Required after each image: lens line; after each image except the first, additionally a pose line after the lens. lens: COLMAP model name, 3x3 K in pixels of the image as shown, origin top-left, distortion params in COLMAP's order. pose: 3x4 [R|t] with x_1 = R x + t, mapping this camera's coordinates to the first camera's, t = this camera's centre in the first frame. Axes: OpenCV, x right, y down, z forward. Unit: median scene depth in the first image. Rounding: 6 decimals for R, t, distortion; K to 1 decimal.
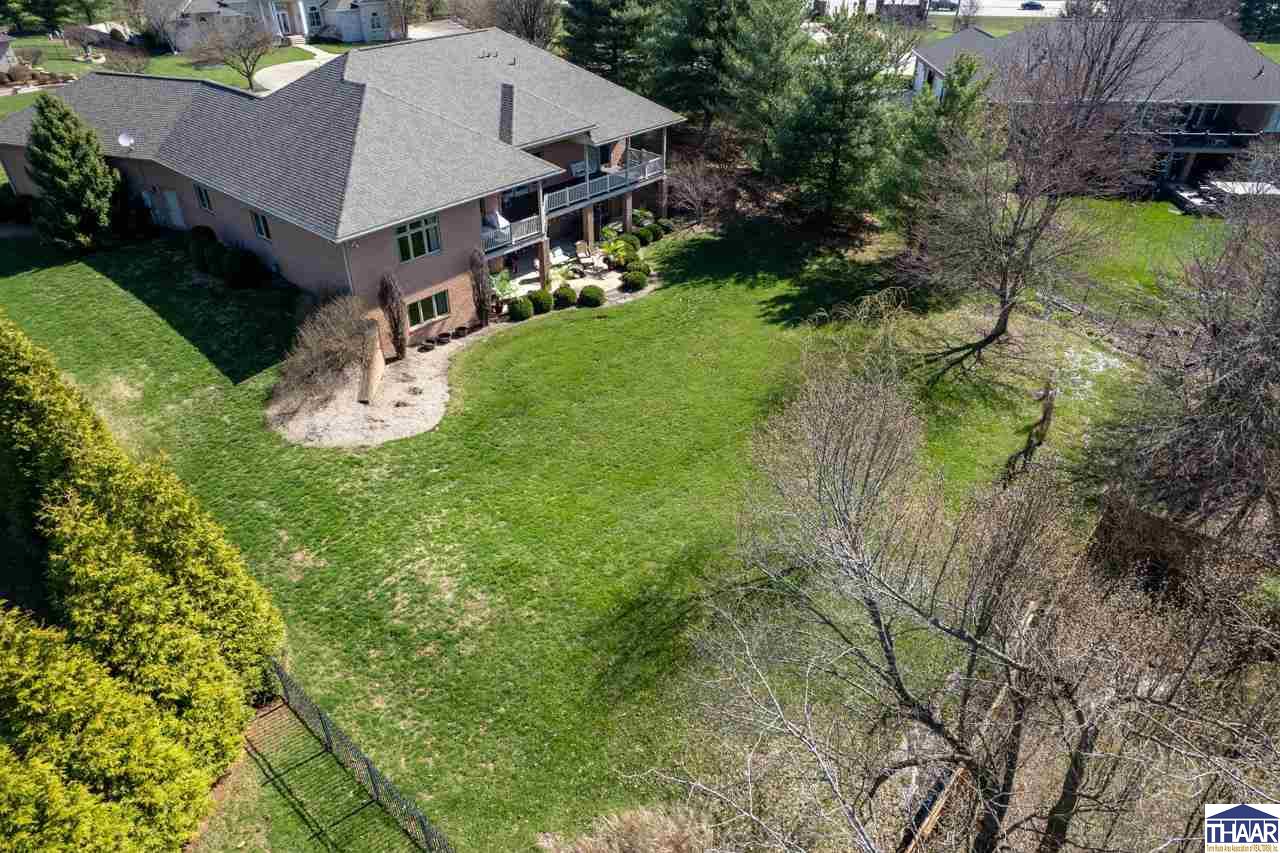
lens RADIAL K [[825.6, 0, 642.9], [0, 825.6, 428.0], [0, 0, 1]] dist [-0.075217, 0.065281]
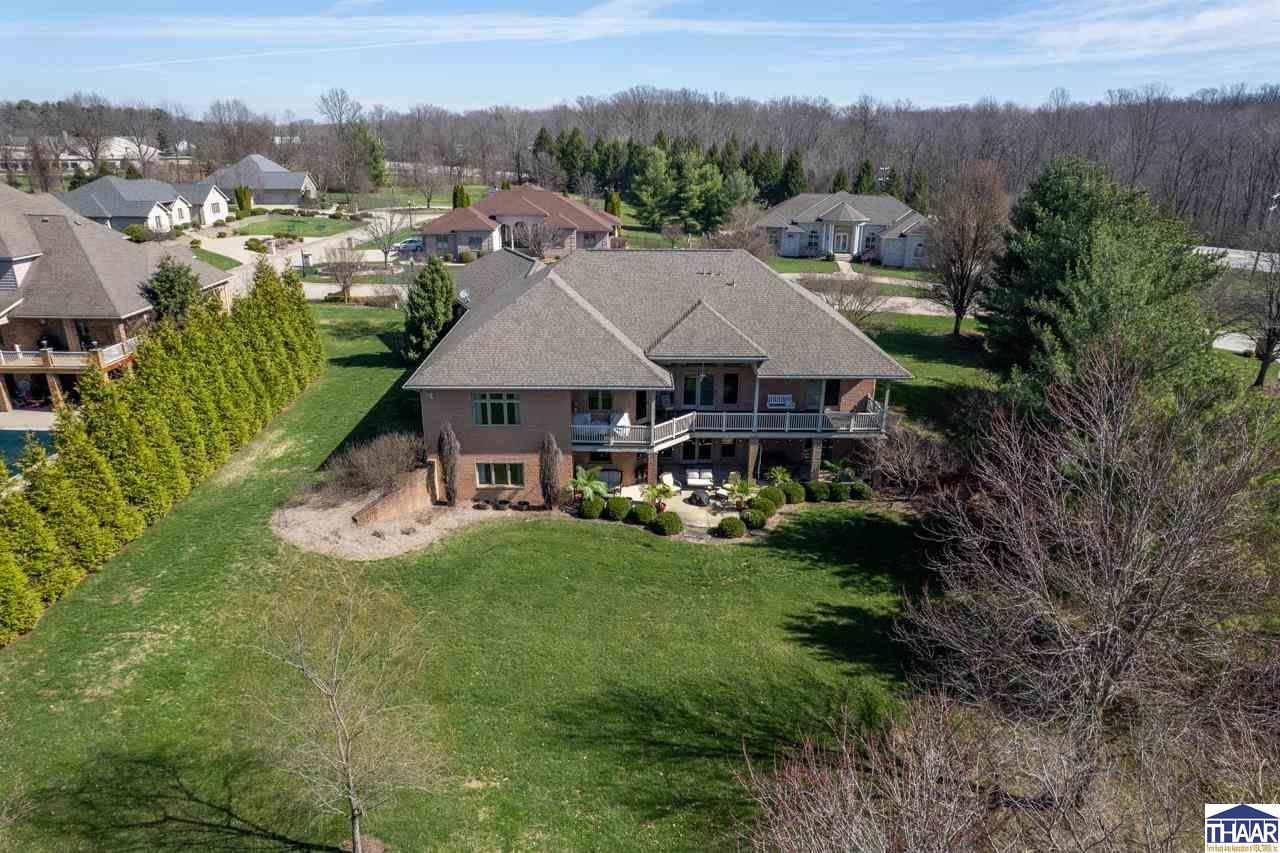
lens RADIAL K [[825.6, 0, 642.9], [0, 825.6, 428.0], [0, 0, 1]] dist [-0.075217, 0.065281]
pose [[0.679548, 0.253031, -0.688615, 0.534156], [-0.419069, 0.904311, -0.081262, -0.174698], [0.602160, 0.343798, 0.720560, 0.298704]]
